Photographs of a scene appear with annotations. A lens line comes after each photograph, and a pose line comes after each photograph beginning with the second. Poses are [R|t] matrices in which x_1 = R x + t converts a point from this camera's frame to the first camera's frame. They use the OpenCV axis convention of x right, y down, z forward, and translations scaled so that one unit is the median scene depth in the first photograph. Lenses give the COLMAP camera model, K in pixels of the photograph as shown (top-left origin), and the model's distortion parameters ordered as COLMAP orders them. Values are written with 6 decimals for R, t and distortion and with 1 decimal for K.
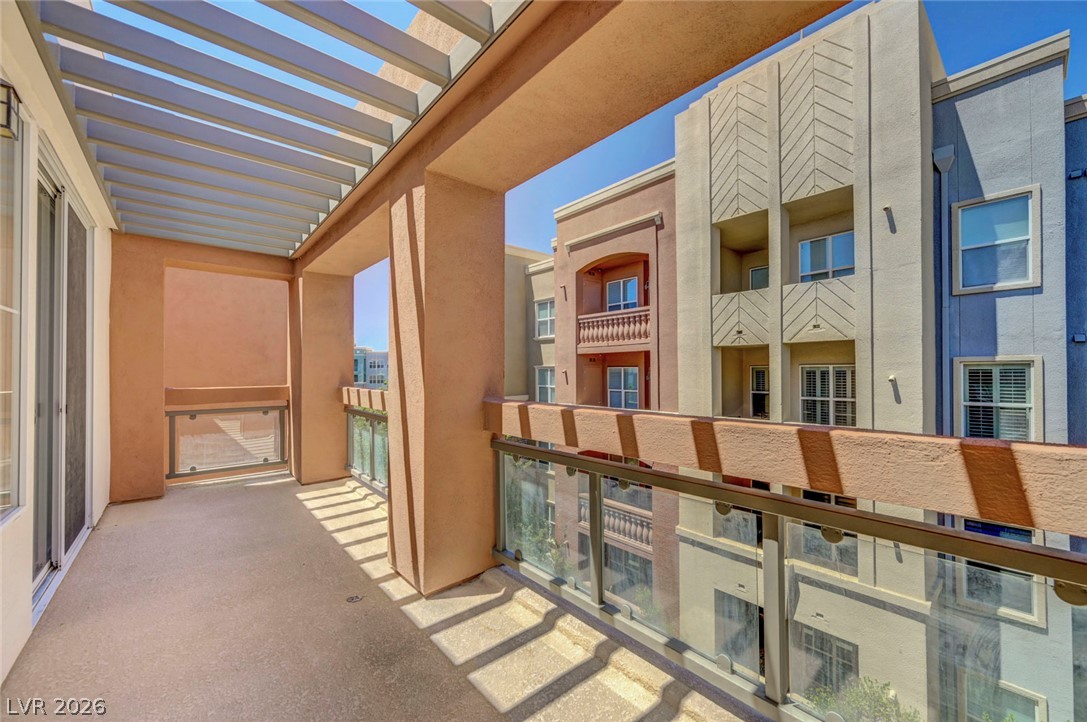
lens RADIAL K [[433.1, 0, 566.6], [0, 433.1, 368.4], [0, 0, 1]] dist [0.000610, 0.000251]
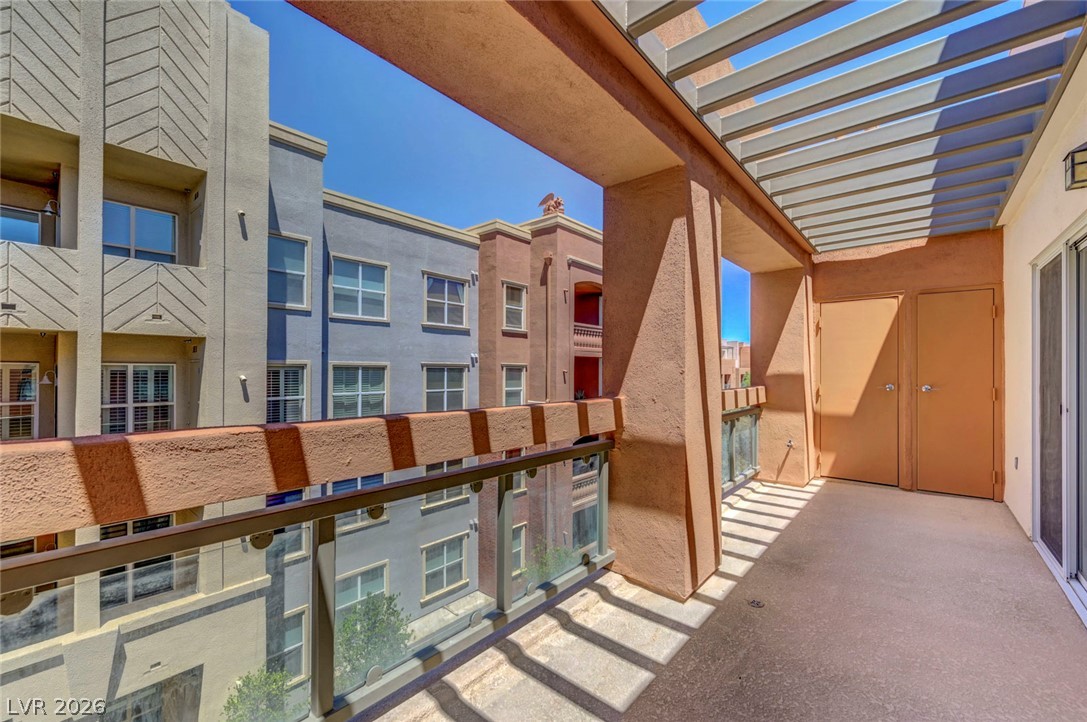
lens RADIAL K [[435.9, 0, 546.8], [0, 435.9, 370.2], [0, 0, 1]] dist [0.000652, 0.000195]
pose [[-0.129962, 0.009415, 0.991474, -0.361799], [-0.009518, 0.999897, -0.010743, 0.006830], [-0.991473, -0.010833, -0.129859, 0.387345]]
